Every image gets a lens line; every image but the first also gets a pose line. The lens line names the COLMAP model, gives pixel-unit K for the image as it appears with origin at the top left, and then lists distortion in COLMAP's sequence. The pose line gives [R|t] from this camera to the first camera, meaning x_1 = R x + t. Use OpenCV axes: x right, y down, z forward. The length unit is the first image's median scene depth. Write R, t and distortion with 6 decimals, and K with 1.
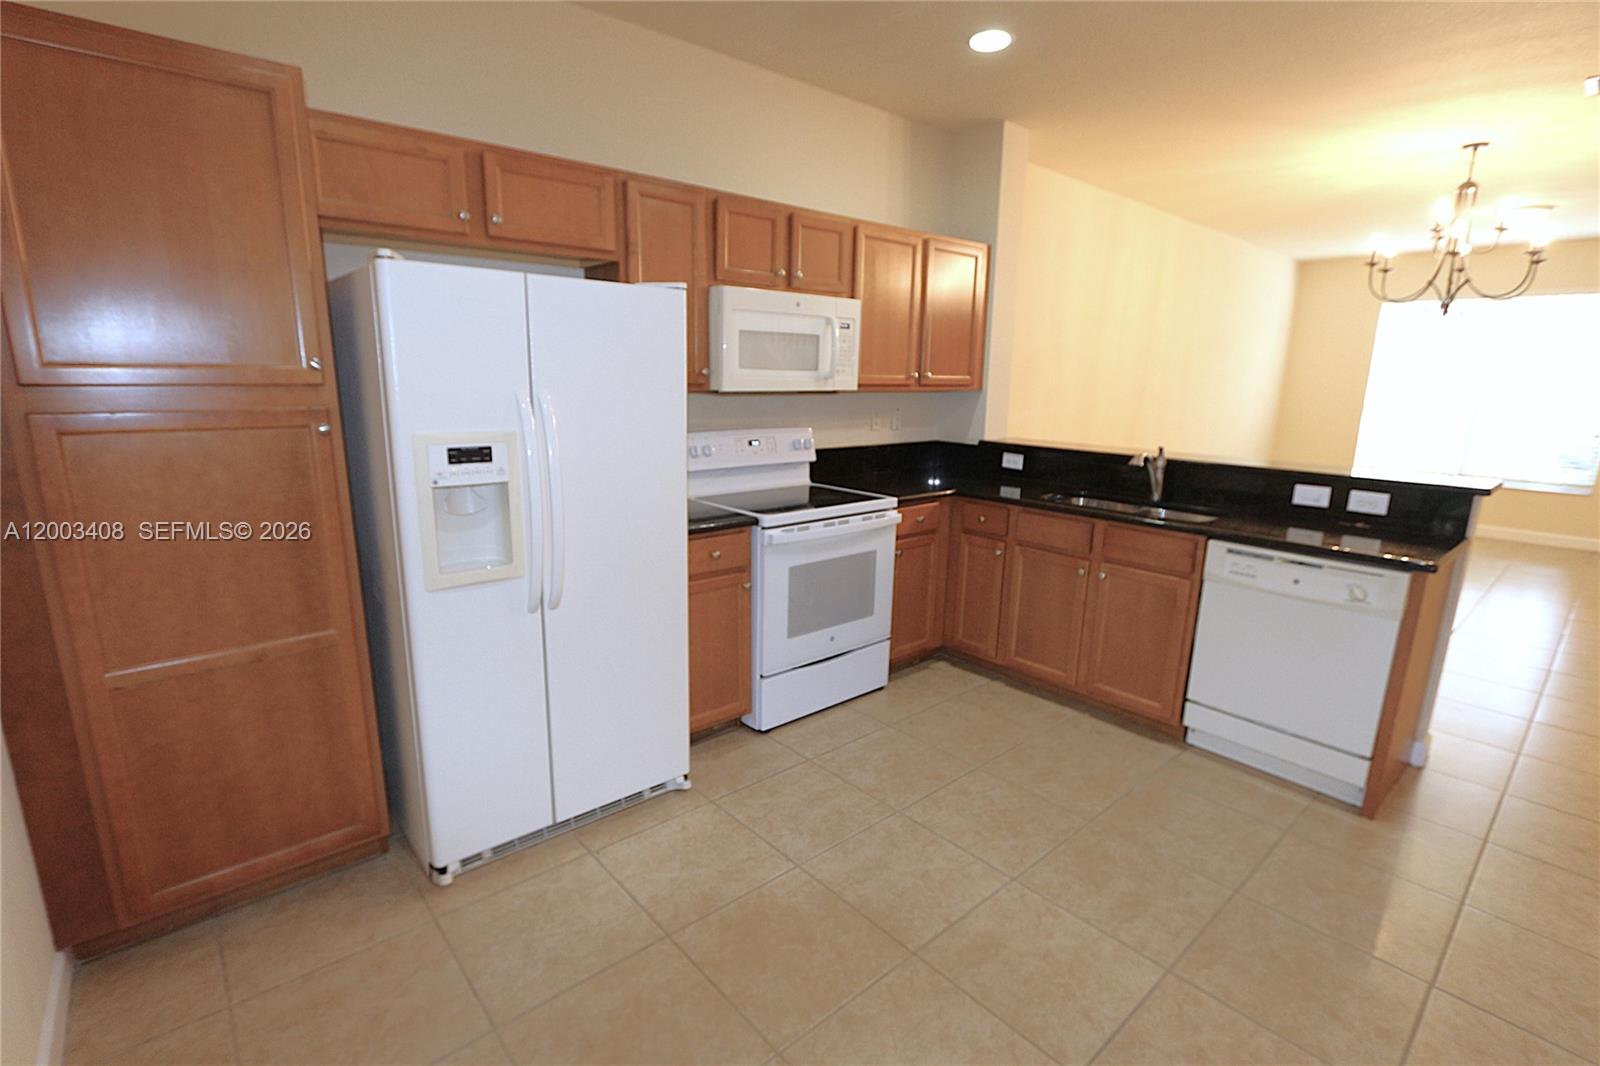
lens RADIAL K [[743.8, 0, 793.3], [0, 743.8, 540.8], [0, 0, 1]] dist [-0.022897, 0.000578]
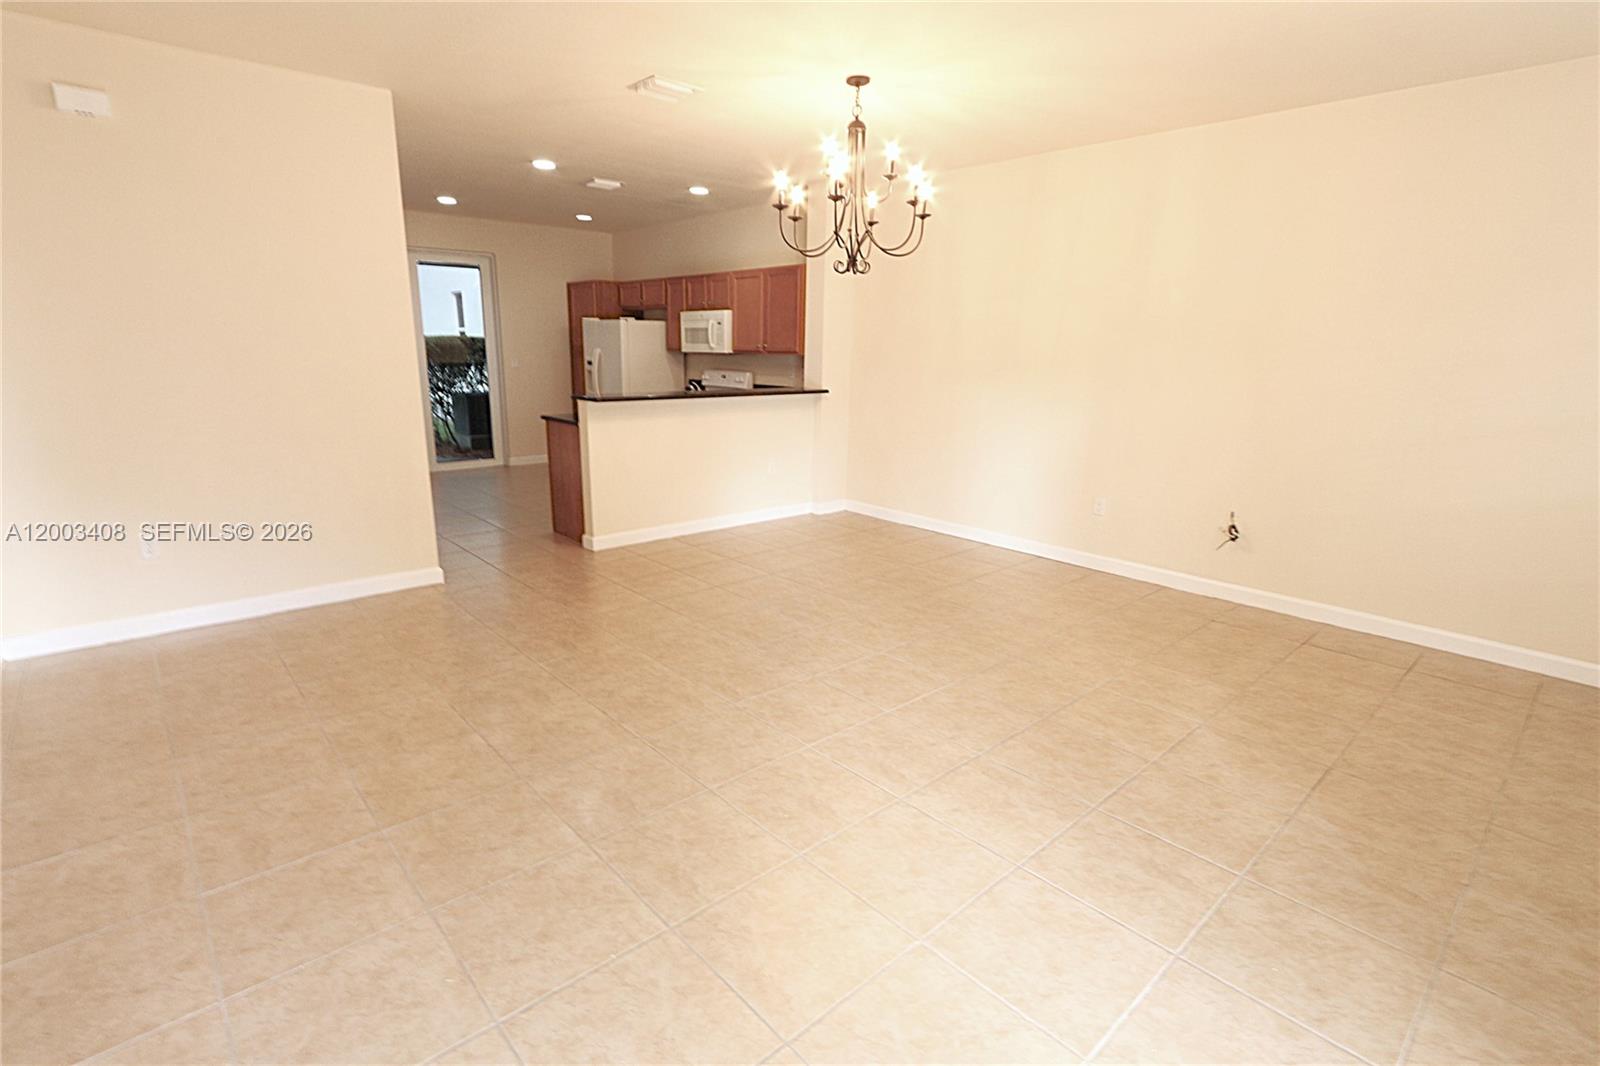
lens RADIAL K [[762.9, 0, 792.0], [0, 762.9, 543.7], [0, 0, 1]] dist [-0.019950, 0.001242]
pose [[0.020955, 0.235533, -0.971640, 2.706527], [-0.237923, 0.945108, 0.223970, -0.257402], [0.971058, 0.226483, 0.075843, 1.333610]]
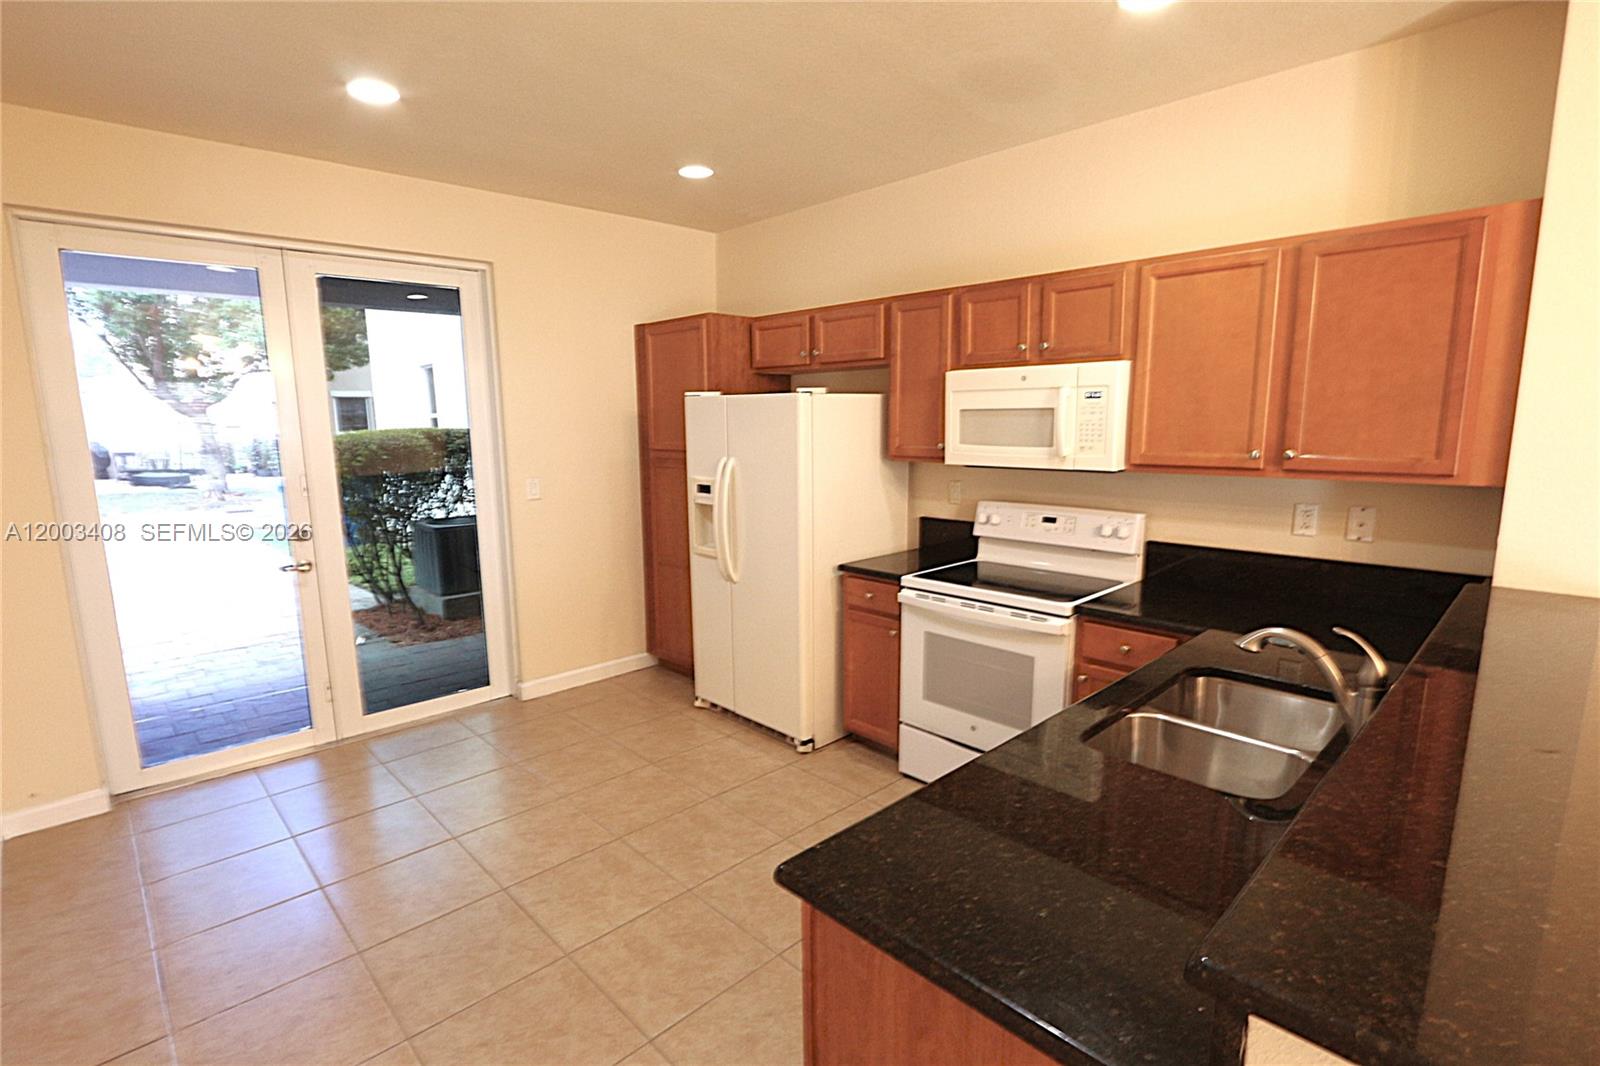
lens RADIAL K [[762.9, 0, 792.0], [0, 762.9, 543.7], [0, 0, 1]] dist [-0.019950, 0.001242]
pose [[0.051474, 0.146197, -0.987915, 1.042755], [-0.208374, 0.969026, 0.132545, -0.190058], [0.976694, 0.199033, 0.080343, 0.711458]]
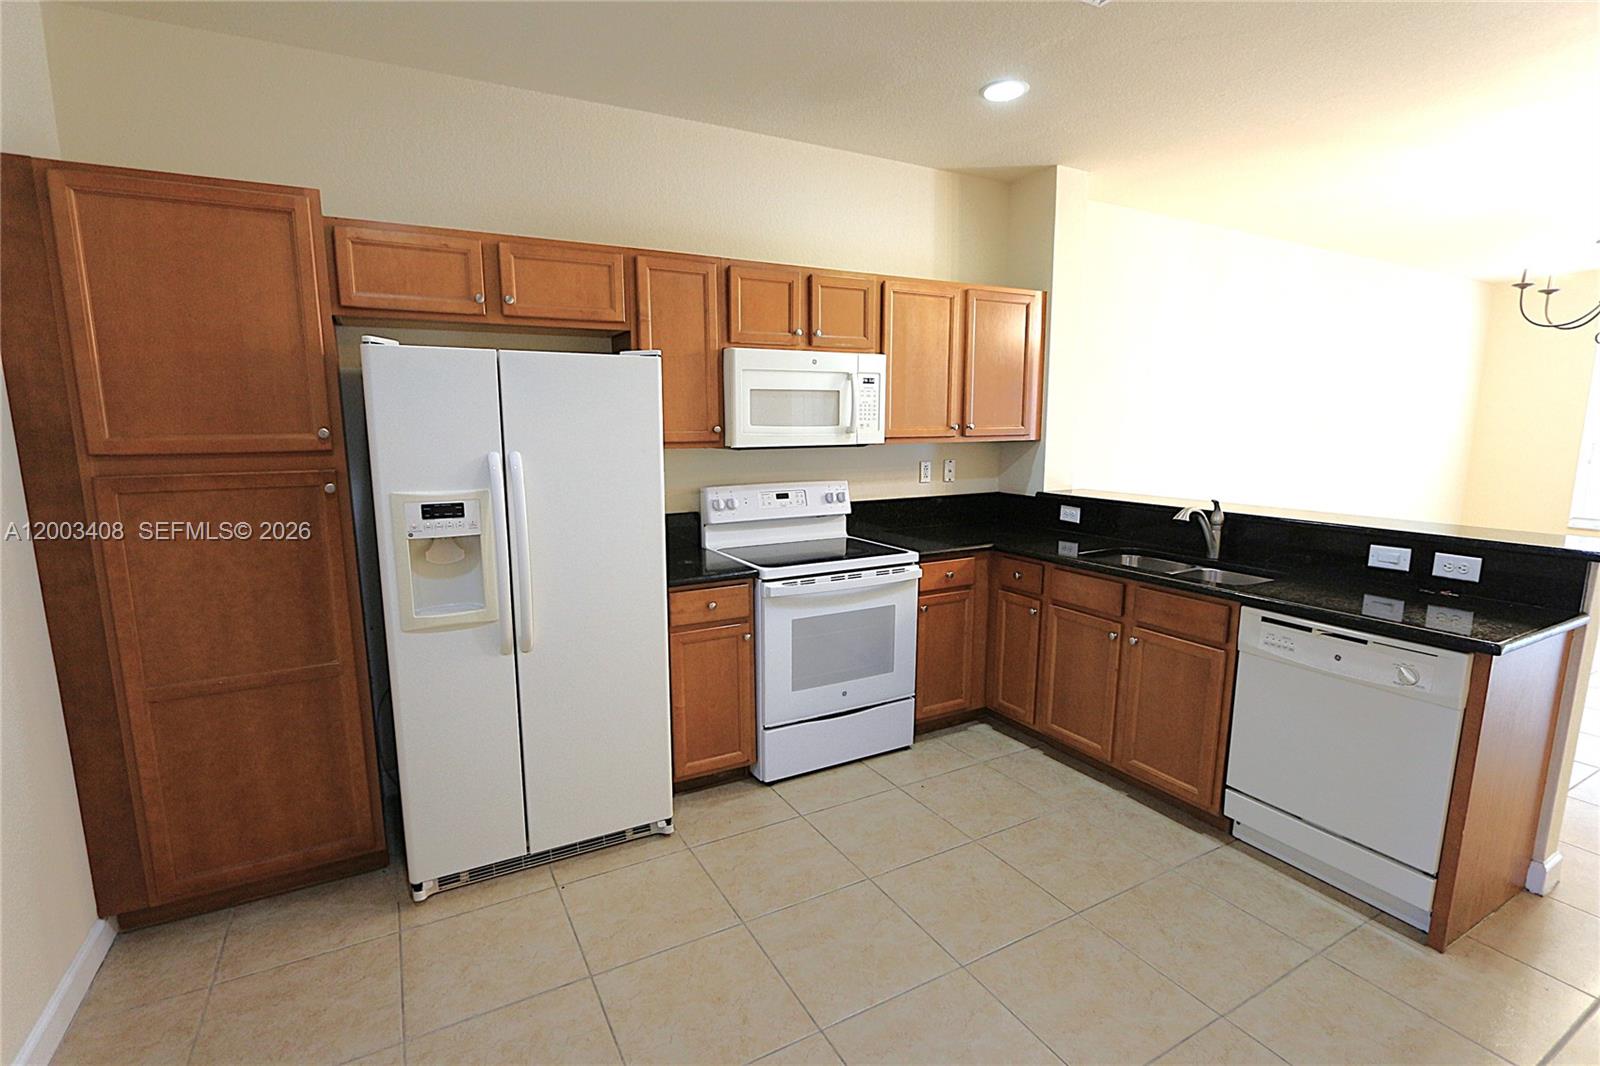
lens RADIAL K [[737.7, 0, 790.0], [0, 737.7, 543.6], [0, 0, 1]] dist [-0.021604, 0.001865]
pose [[0.976638, 0.013730, -0.214454, 0.206263], [-0.026252, 0.998105, -0.055652, -0.011869], [0.213284, 0.059982, 0.975147, 0.019184]]
